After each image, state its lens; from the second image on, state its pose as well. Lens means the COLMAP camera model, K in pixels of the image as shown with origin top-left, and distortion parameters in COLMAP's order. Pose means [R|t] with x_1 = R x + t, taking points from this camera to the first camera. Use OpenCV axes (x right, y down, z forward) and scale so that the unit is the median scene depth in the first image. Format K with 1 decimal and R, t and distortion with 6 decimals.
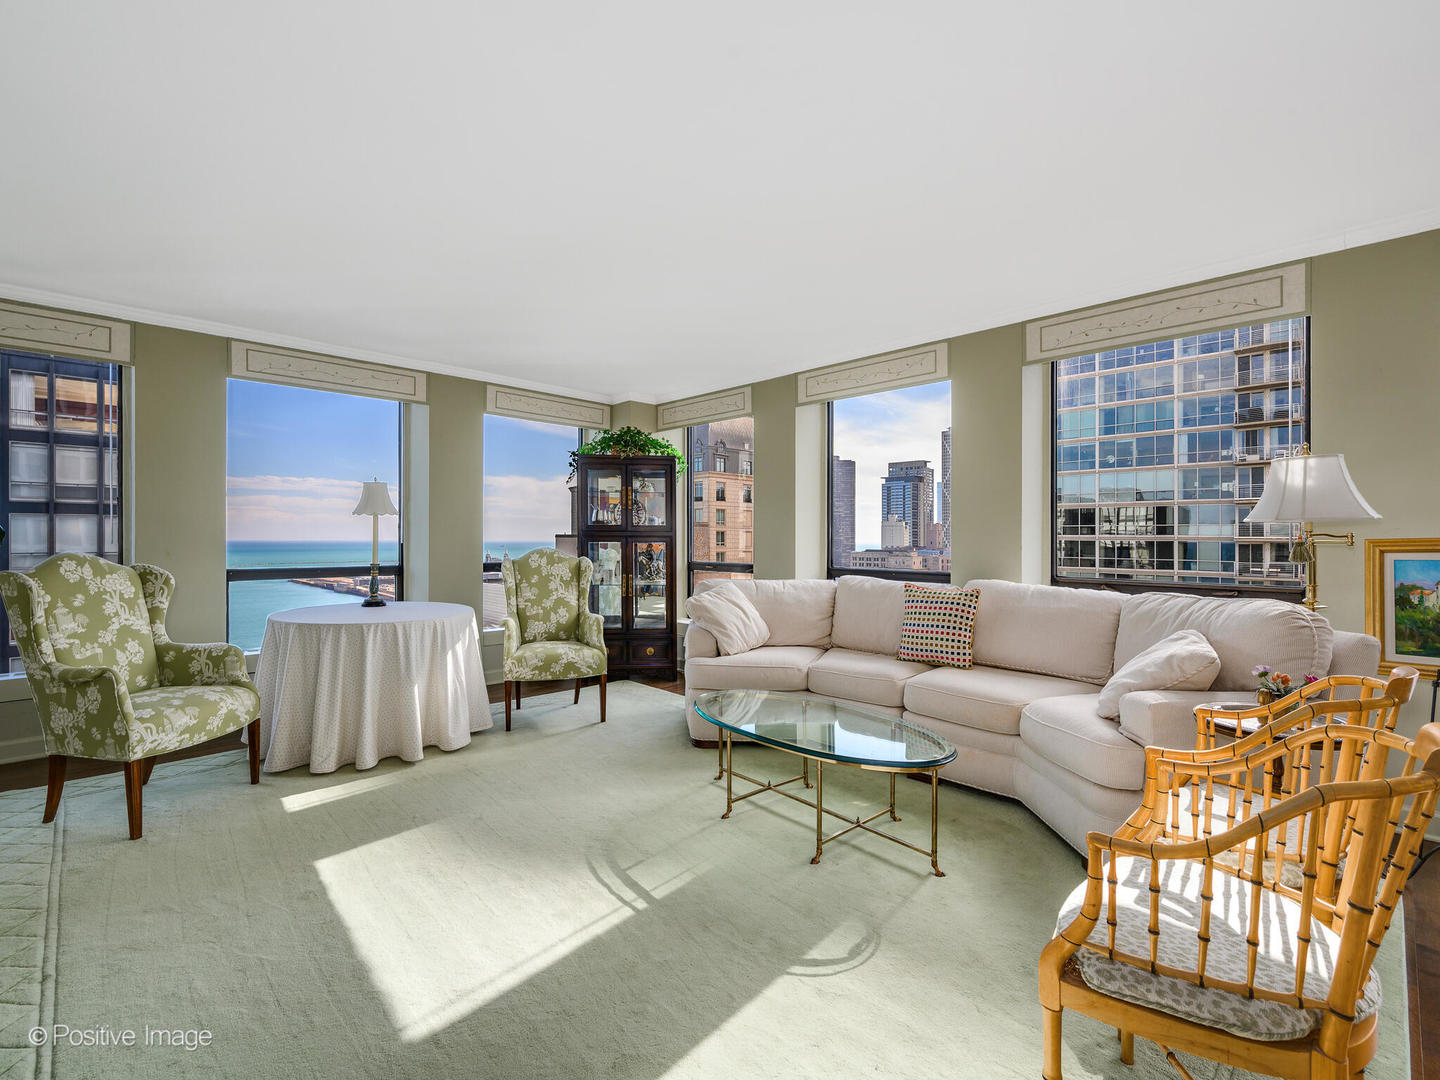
lens RADIAL K [[667.1, 0, 687.3], [0, 667.1, 537.0], [0, 0, 1]] dist [-0.001058, -0.000480]
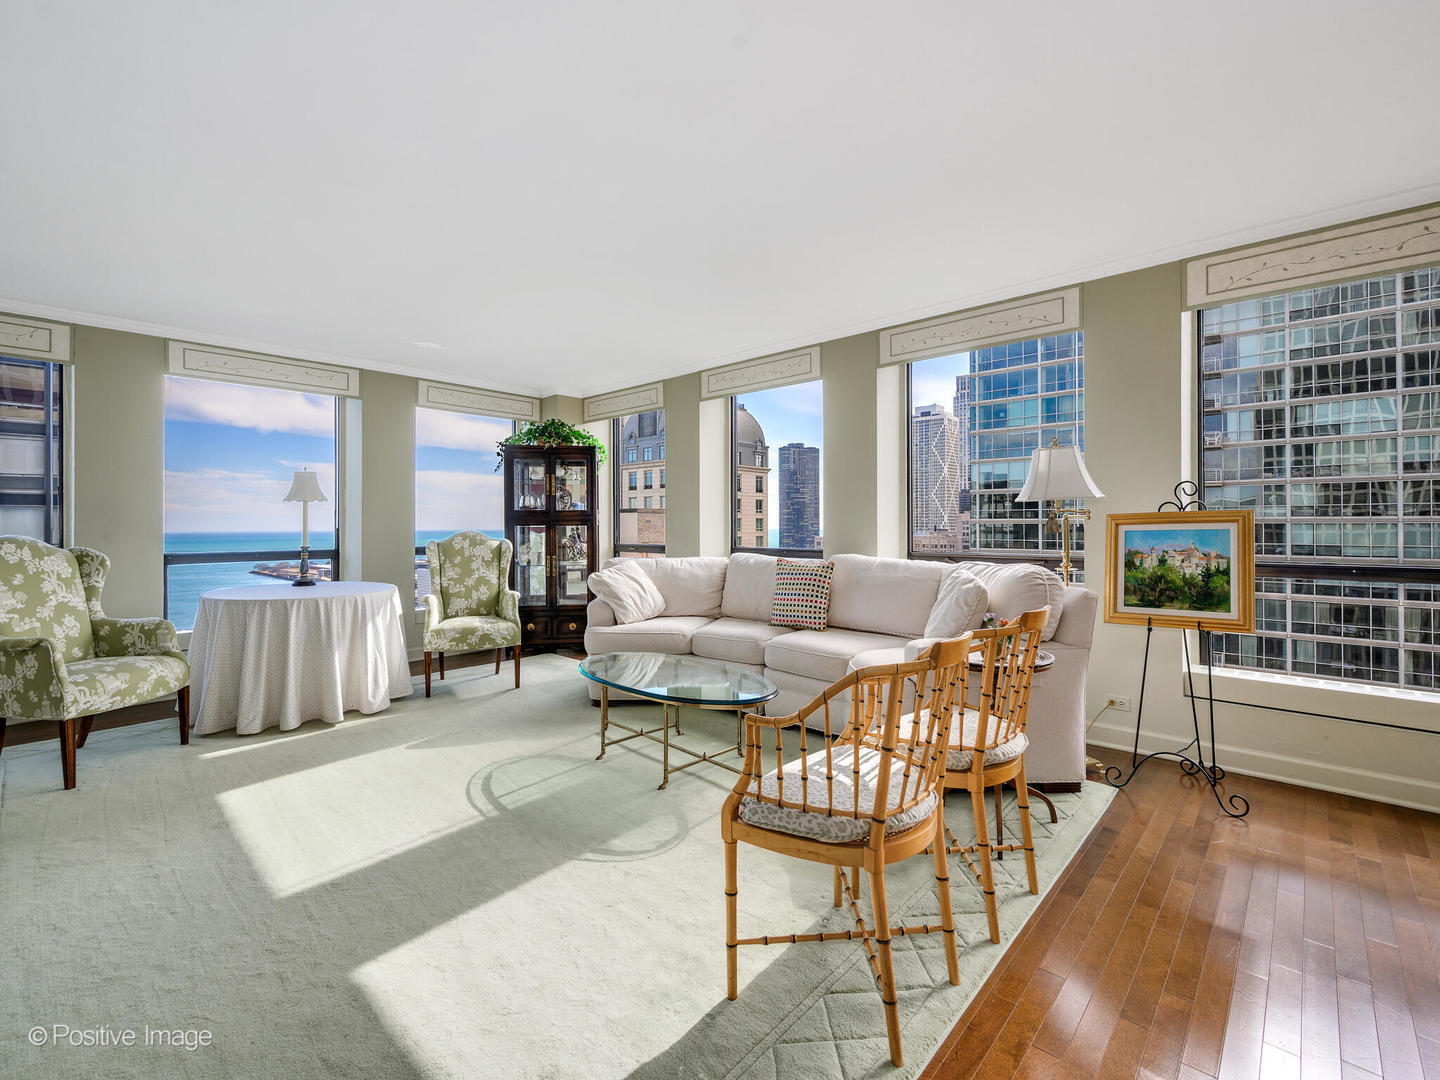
lens RADIAL K [[665.8, 0, 690.9], [0, 665.8, 516.8], [0, 0, 1]] dist [-0.002621, 0.000365]
pose [[0.998863, -0.007743, 0.047030, 0.124316], [0.008254, 0.999909, -0.010673, 0.009603], [-0.046943, 0.011049, 0.998836, -0.127528]]
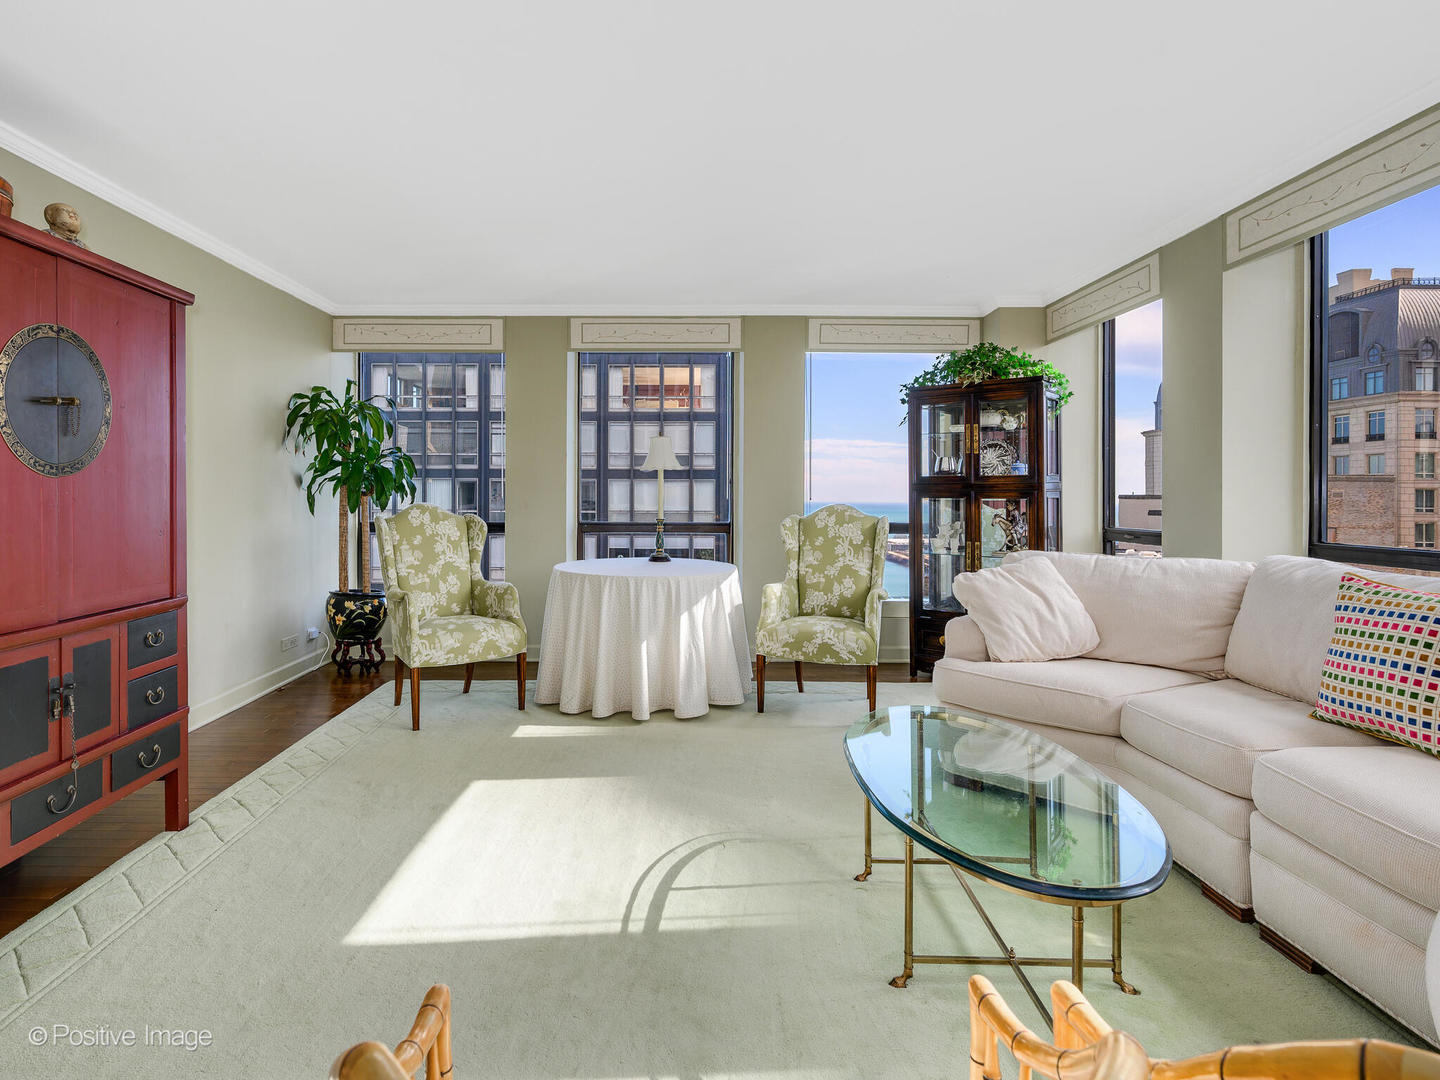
lens RADIAL K [[758.9, 0, 641.5], [0, 758.9, 495.1], [0, 0, 1]] dist [-0.000948, -0.000313]
pose [[0.717749, -0.002793, -0.696296, 0.340337], [-0.000420, 0.999990, -0.004445, 0.011483], [0.696301, 0.003483, 0.717741, 0.194134]]
